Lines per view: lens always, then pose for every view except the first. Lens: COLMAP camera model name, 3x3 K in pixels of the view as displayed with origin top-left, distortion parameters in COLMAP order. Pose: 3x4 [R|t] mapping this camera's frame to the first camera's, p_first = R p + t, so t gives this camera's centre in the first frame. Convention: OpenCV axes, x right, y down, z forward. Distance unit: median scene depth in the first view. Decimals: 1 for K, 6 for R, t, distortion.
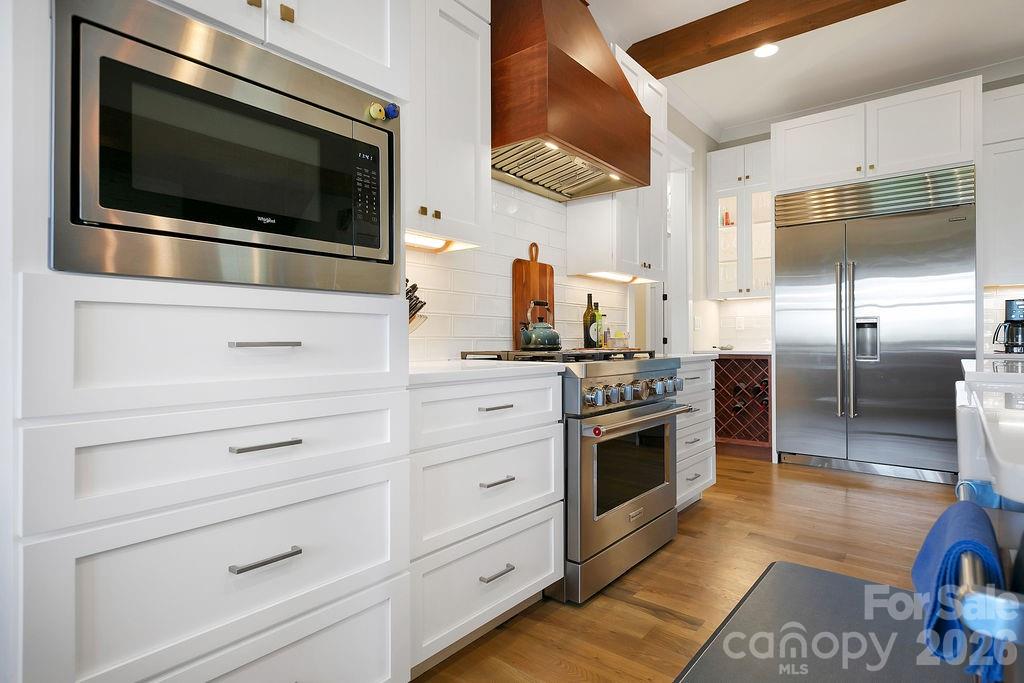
lens RADIAL K [[546.3, 0, 528.0], [0, 546.3, 340.5], [0, 0, 1]] dist [0.011074, -0.002662]
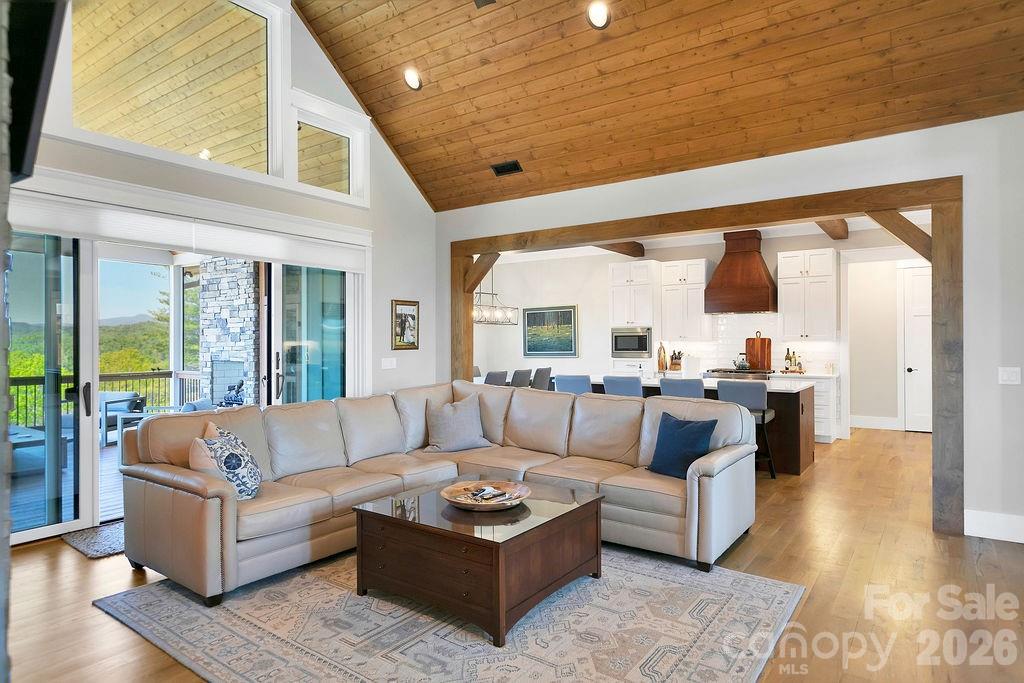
lens RADIAL K [[581.1, 0, 517.4], [0, 581.1, 341.6], [0, 0, 1]] dist [-0.002354, 0.001620]
pose [[0.042809, 0.001033, -0.999083, 2.600764], [0.009559, 0.999953, 0.001443, -0.128092], [0.999038, -0.009612, 0.042797, -0.301378]]
